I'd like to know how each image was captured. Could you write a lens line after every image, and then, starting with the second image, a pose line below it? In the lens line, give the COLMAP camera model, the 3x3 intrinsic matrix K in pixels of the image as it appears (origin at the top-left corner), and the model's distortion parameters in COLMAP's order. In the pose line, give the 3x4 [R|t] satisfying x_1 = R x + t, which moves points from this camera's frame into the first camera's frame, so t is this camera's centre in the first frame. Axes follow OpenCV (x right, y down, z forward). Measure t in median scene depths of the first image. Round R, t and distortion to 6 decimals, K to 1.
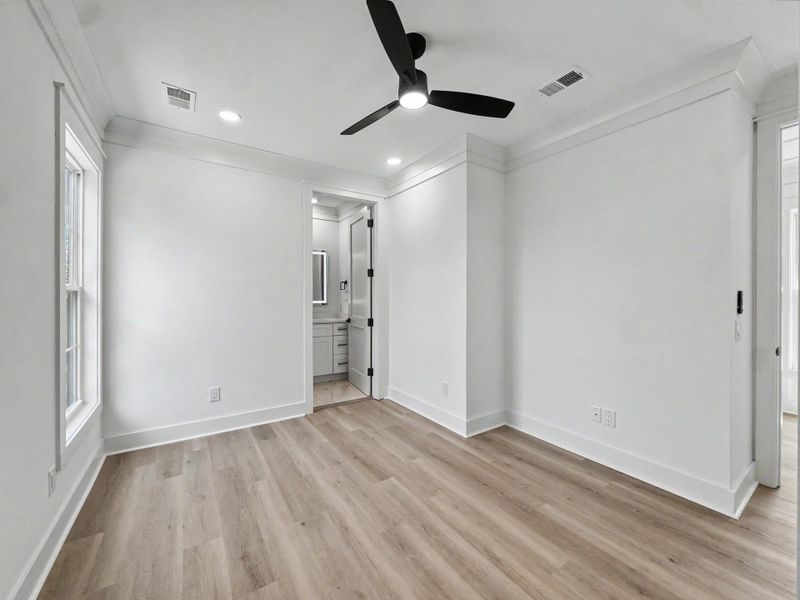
lens RADIAL K [[325.3, 0, 402.2], [0, 325.3, 296.6], [0, 0, 1]] dist [-0.003225, 0.000914]
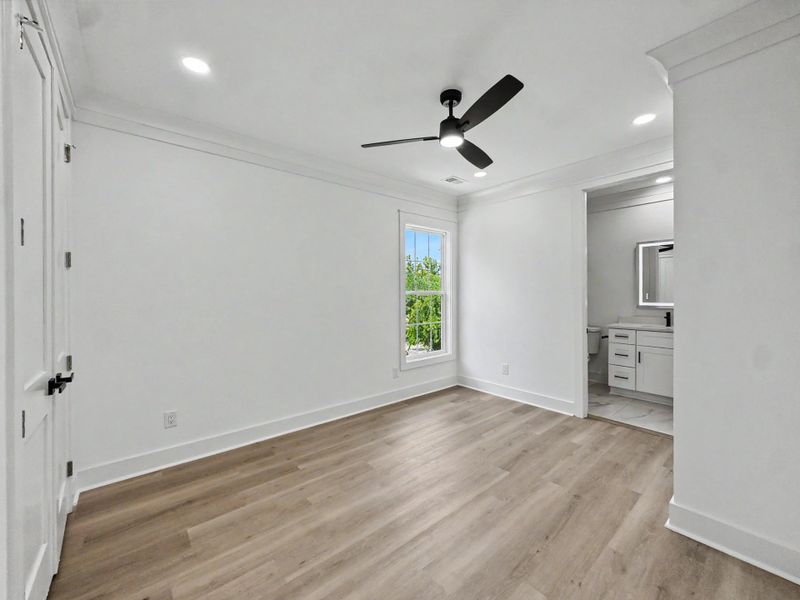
lens RADIAL K [[325.3, 0, 401.2], [0, 325.3, 297.6], [0, 0, 1]] dist [-0.003225, 0.000914]
pose [[0.113415, 0.011642, -0.993480, 0.964540], [0.001858, 0.999927, 0.011930, -0.025841], [0.993546, -0.003199, 0.113385, 0.529249]]
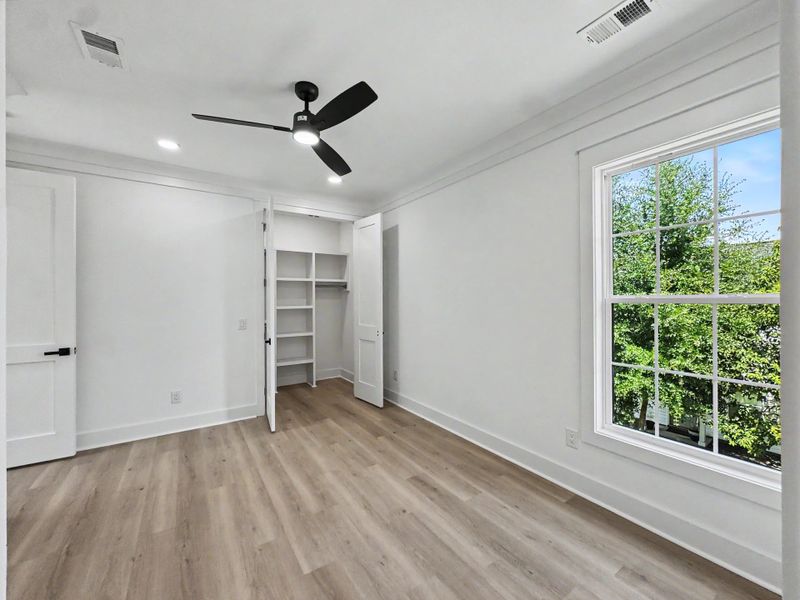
lens RADIAL K [[325.3, 0, 400.0], [0, 325.3, 296.5], [0, 0, 1]] dist [-0.003225, 0.000914]
pose [[-0.999983, 0.001772, 0.005562, -0.234402], [0.001734, 0.999976, -0.006727, -0.030752], [-0.005573, -0.006717, -0.999962, 1.684110]]
